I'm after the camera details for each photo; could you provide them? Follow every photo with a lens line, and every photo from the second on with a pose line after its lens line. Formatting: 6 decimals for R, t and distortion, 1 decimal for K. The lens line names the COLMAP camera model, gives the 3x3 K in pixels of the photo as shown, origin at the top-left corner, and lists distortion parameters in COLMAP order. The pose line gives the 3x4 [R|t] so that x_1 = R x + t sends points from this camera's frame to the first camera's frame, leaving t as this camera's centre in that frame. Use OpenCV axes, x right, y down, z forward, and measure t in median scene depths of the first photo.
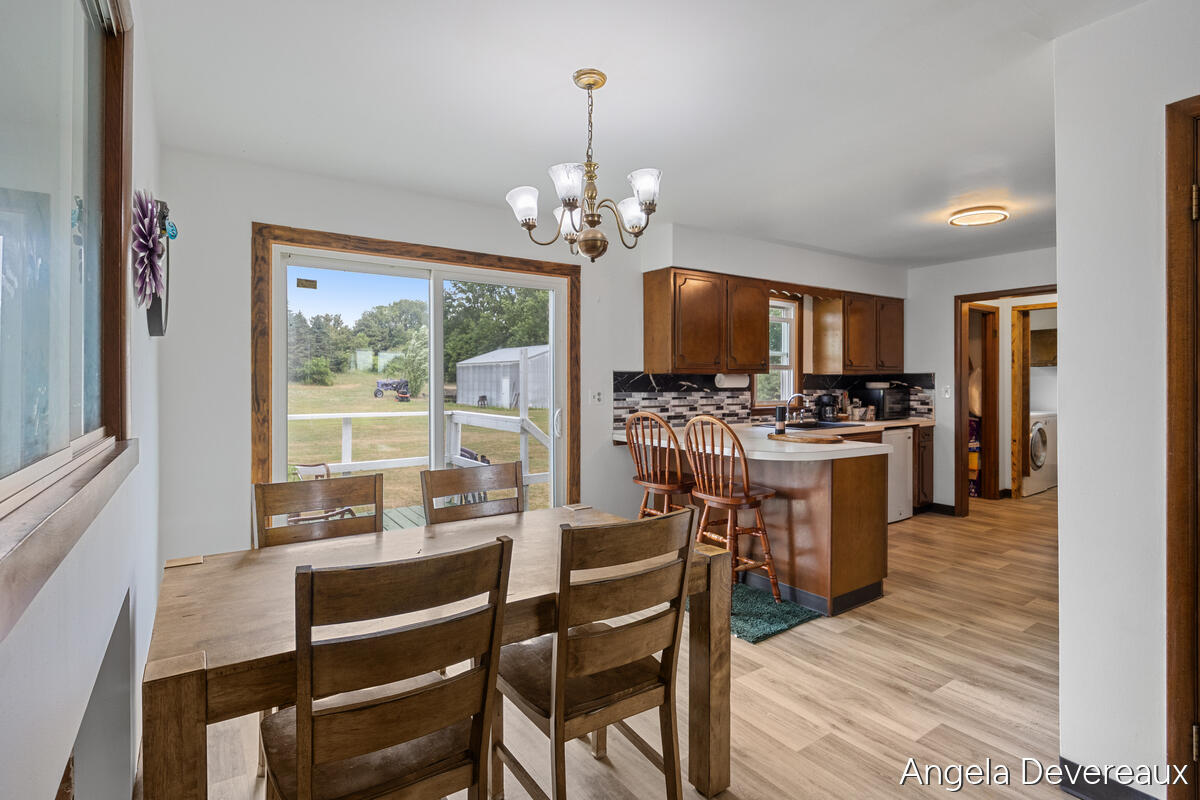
lens RADIAL K [[593.2, 0, 602.4], [0, 593.2, 389.9], [0, 0, 1]] dist [0.000675, -0.000216]
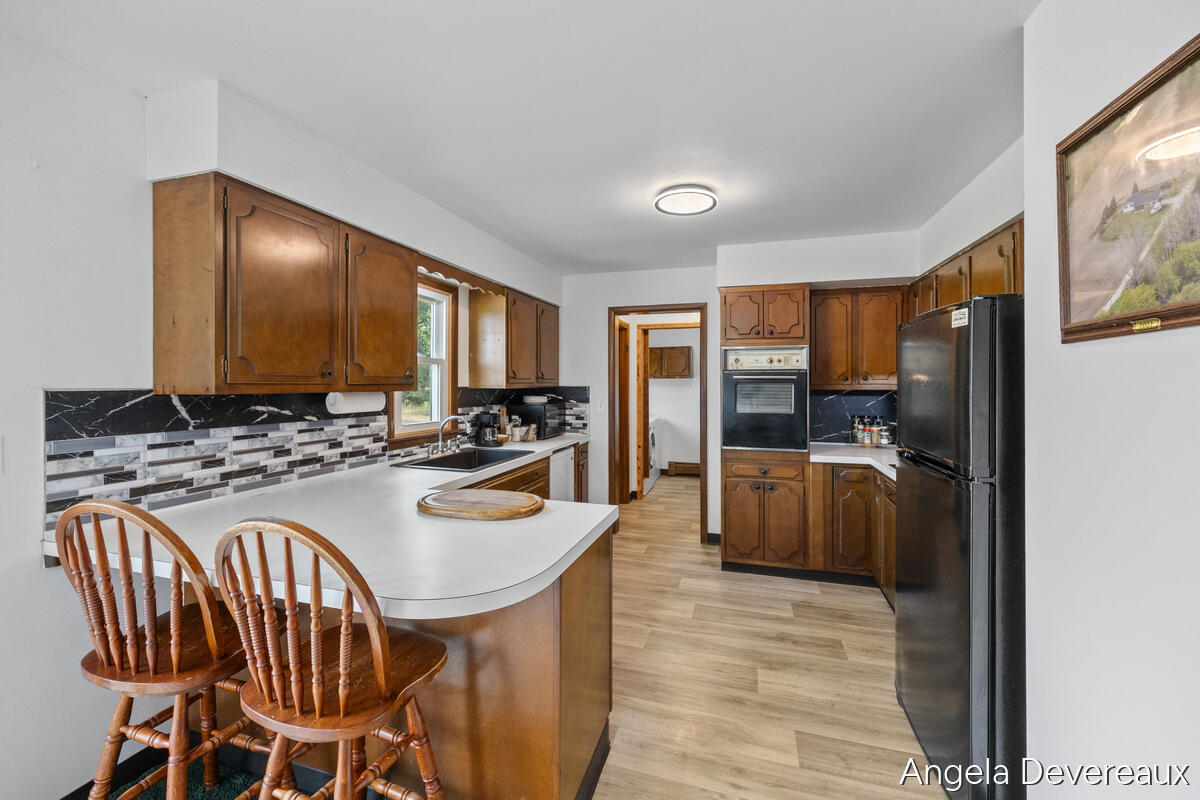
lens RADIAL K [[489.8, 0, 593.0], [0, 489.8, 388.7], [0, 0, 1]] dist [-0.001954, -0.000280]
pose [[0.796866, -0.002546, 0.604151, 0.099396], [0.005700, 0.999978, -0.003304, -0.024499], [-0.604129, 0.006076, 0.796863, 0.414370]]
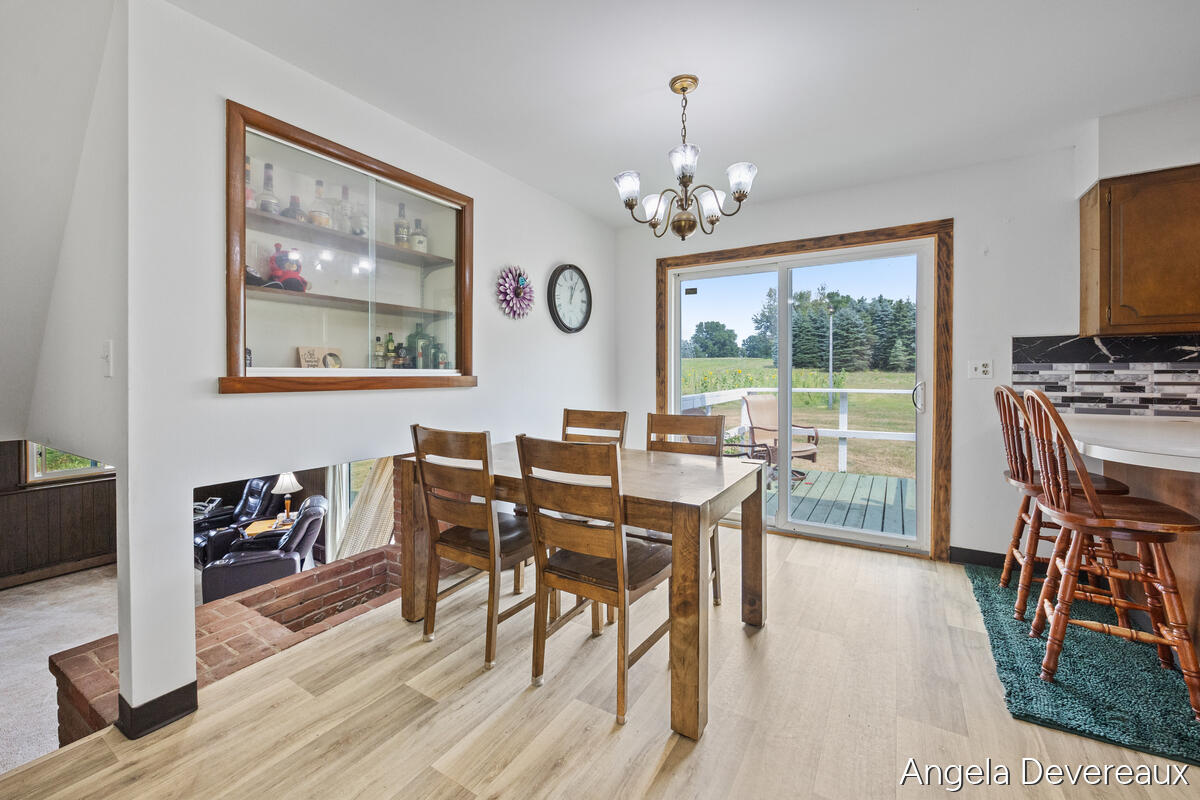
lens RADIAL K [[489.8, 0, 600.8], [0, 489.8, 375.9], [0, 0, 1]] dist [-0.001954, -0.000280]
pose [[0.396988, 0.001889, -0.917822, 0.337742], [-0.009444, 0.999953, -0.002027, 0.023277], [0.917775, 0.009473, 0.396988, 0.195508]]
